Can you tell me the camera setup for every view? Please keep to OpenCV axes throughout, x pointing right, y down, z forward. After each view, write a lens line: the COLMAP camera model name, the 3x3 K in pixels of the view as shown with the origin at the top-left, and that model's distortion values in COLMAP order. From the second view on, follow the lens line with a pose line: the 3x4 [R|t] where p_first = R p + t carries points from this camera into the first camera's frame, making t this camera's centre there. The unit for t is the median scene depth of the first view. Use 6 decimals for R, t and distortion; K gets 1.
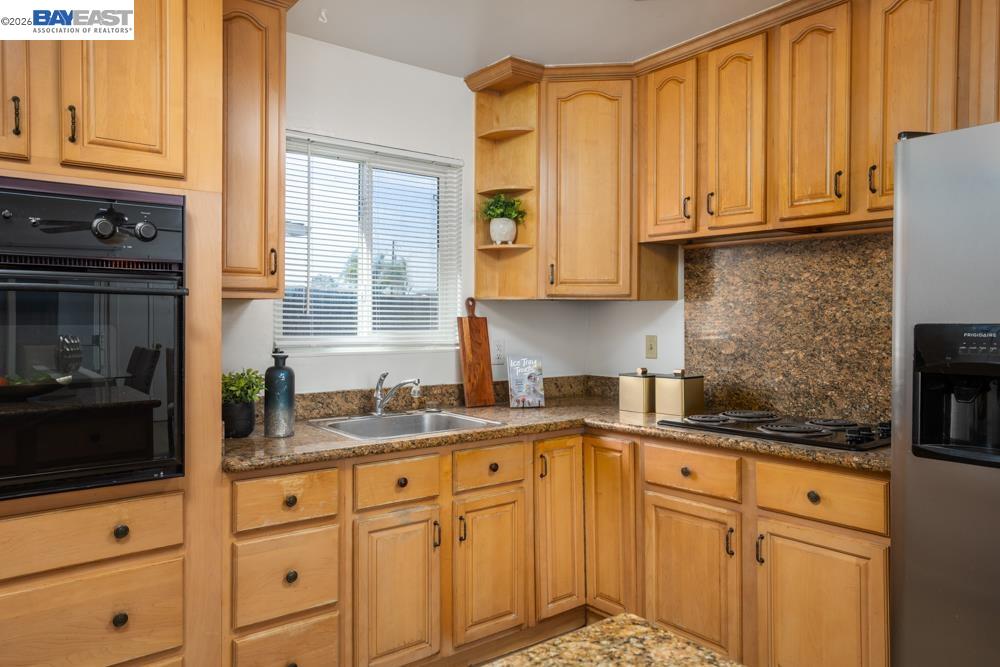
lens RADIAL K [[685.6, 0, 501.2], [0, 685.6, 325.6], [0, 0, 1]] dist [-0.005547, 0.003084]
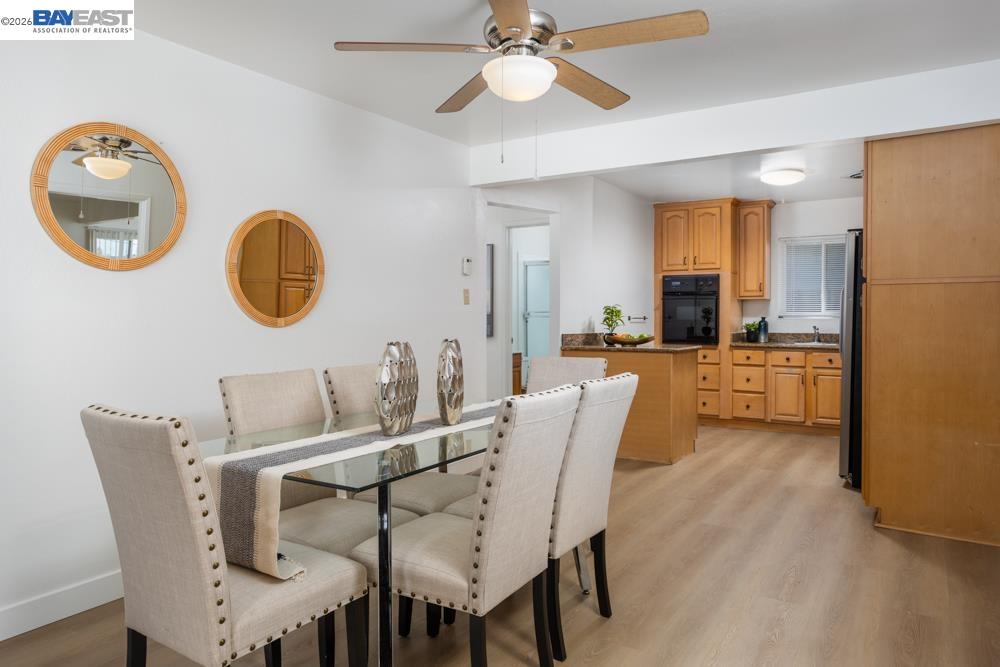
lens RADIAL K [[685.6, 0, 503.9], [0, 685.6, 332.2], [0, 0, 1]] dist [-0.005547, 0.003084]
pose [[0.337582, 0.018794, -0.941108, 2.277764], [-0.010459, 0.999814, 0.016214, 0.076647], [0.941238, 0.004370, 0.337716, -1.199022]]
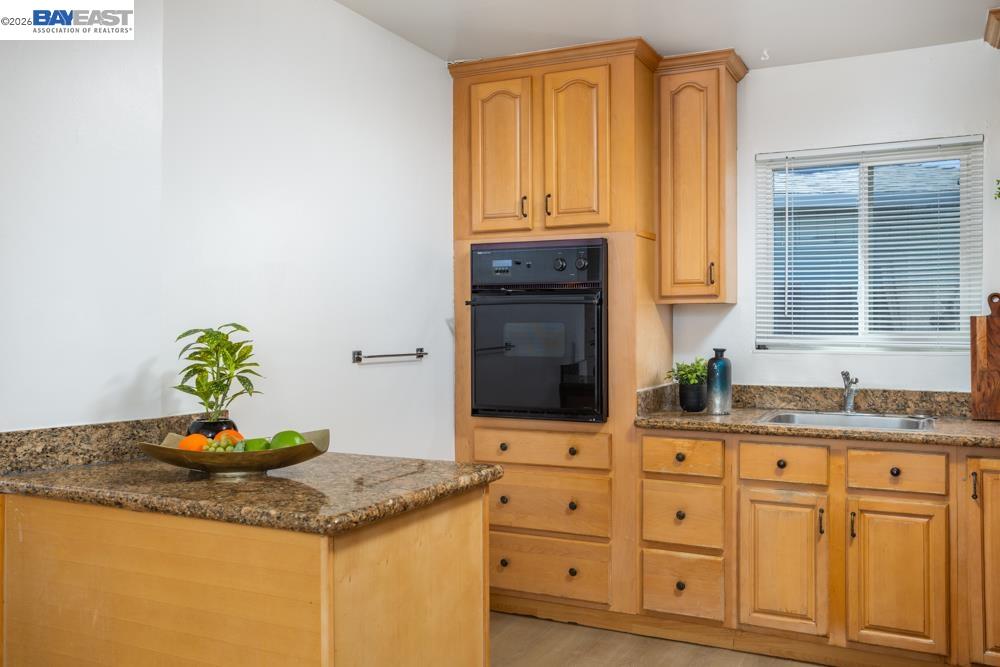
lens RADIAL K [[866.8, 0, 499.1], [0, 866.8, 337.4], [0, 0, 1]] dist [-0.000085, -0.000526]
pose [[0.425414, 0.010851, -0.904934, 0.942244], [-0.006556, 0.999939, 0.008908, 0.012113], [0.904975, 0.002143, 0.425459, -0.020220]]
